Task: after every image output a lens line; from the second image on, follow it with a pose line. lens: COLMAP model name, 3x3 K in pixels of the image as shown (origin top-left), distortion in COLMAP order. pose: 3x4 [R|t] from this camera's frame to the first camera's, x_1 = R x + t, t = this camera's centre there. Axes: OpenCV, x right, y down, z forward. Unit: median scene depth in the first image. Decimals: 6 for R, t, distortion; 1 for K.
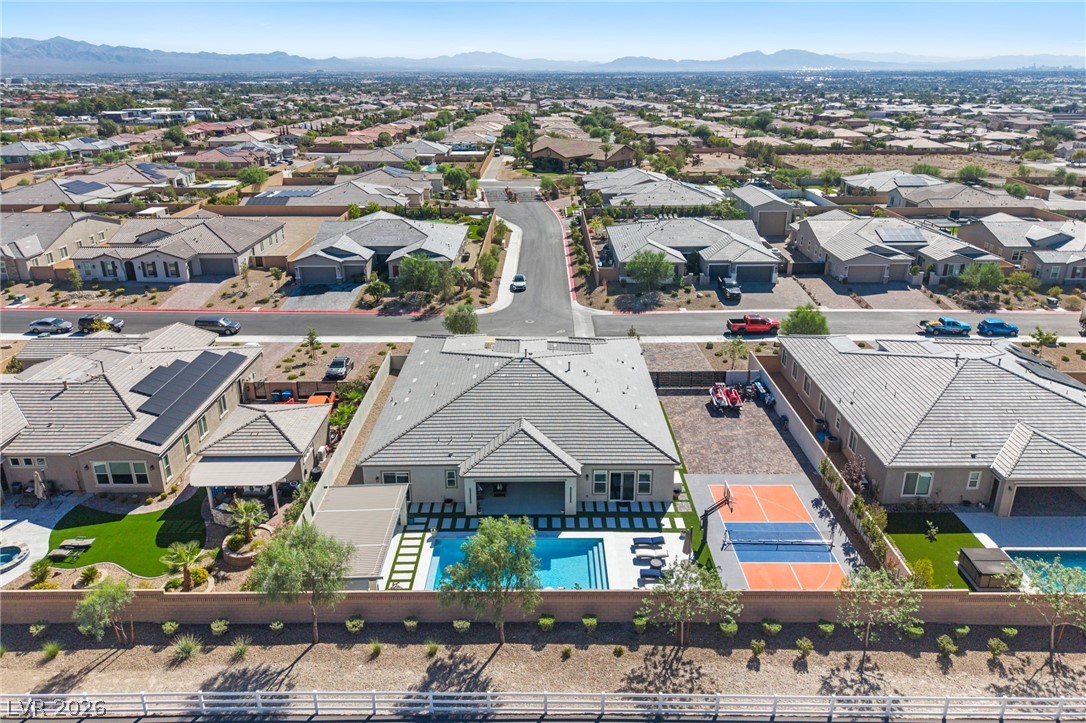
lens RADIAL K [[699.8, 0, 542.1], [0, 699.8, 379.6], [0, 0, 1]] dist [0.036625, -0.035002]
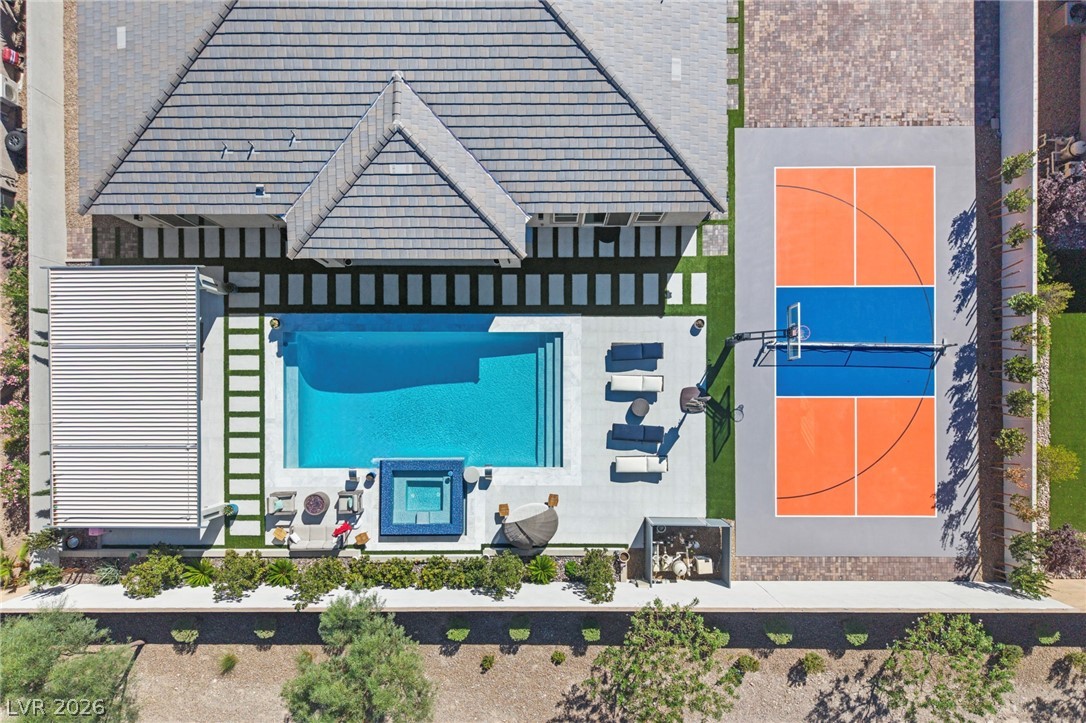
lens RADIAL K [[699.8, 0, 542.1], [0, 699.8, 379.6], [0, 0, 1]] dist [0.036625, -0.035002]
pose [[0.999964, -0.004286, -0.007294, 0.041139], [0.008409, 0.409172, 0.912419, -0.169150], [-0.000927, -0.912447, 0.409193, 0.403211]]
